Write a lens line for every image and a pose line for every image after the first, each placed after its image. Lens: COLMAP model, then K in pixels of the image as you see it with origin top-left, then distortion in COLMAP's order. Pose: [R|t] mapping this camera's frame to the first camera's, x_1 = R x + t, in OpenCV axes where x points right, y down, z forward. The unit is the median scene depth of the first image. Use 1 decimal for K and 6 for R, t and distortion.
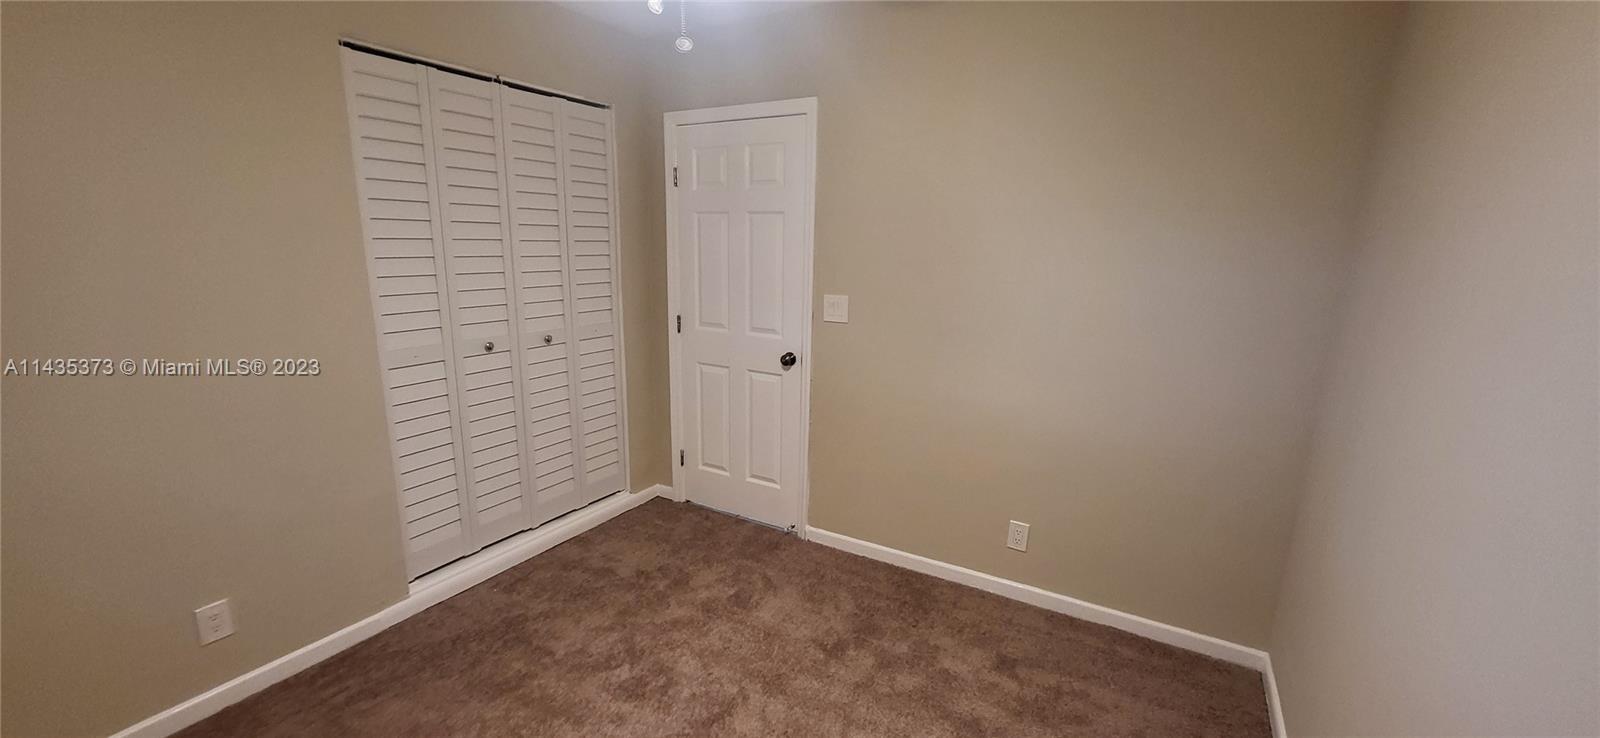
lens RADIAL K [[636.5, 0, 795.1], [0, 636.5, 364.9], [0, 0, 1]] dist [0.000746, -0.001465]
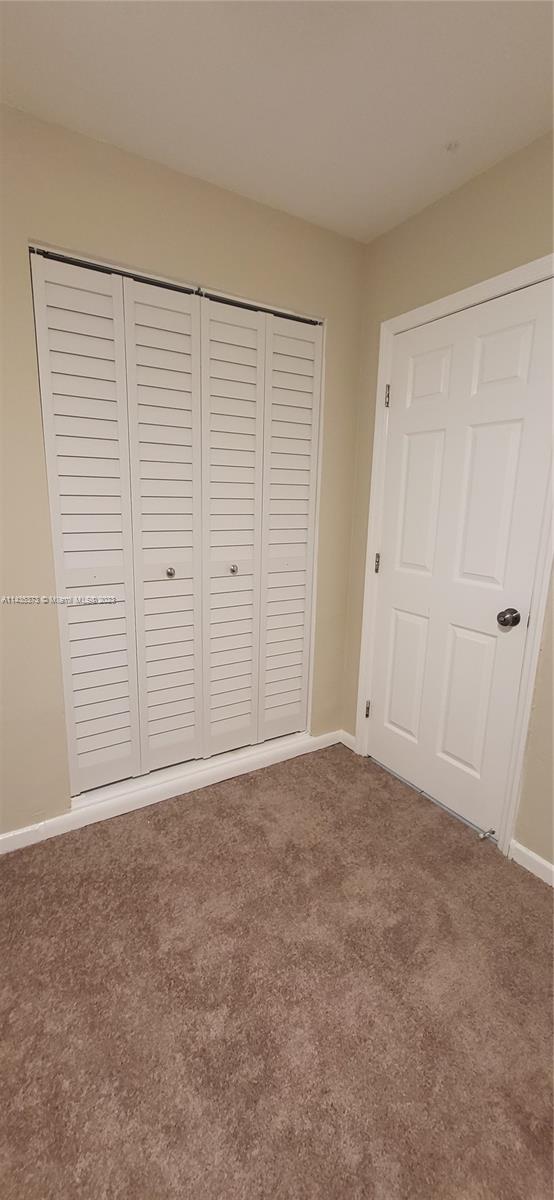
lens RADIAL K [[477.4, 0, 268.9], [0, 477.4, 598.9], [0, 0, 1]] dist [0.000746, -0.001465]
pose [[0.885793, 0.095654, -0.454117, -0.008418], [-0.093386, 0.995251, 0.027481, -0.021838], [0.454589, 0.018065, 0.890518, 0.399746]]
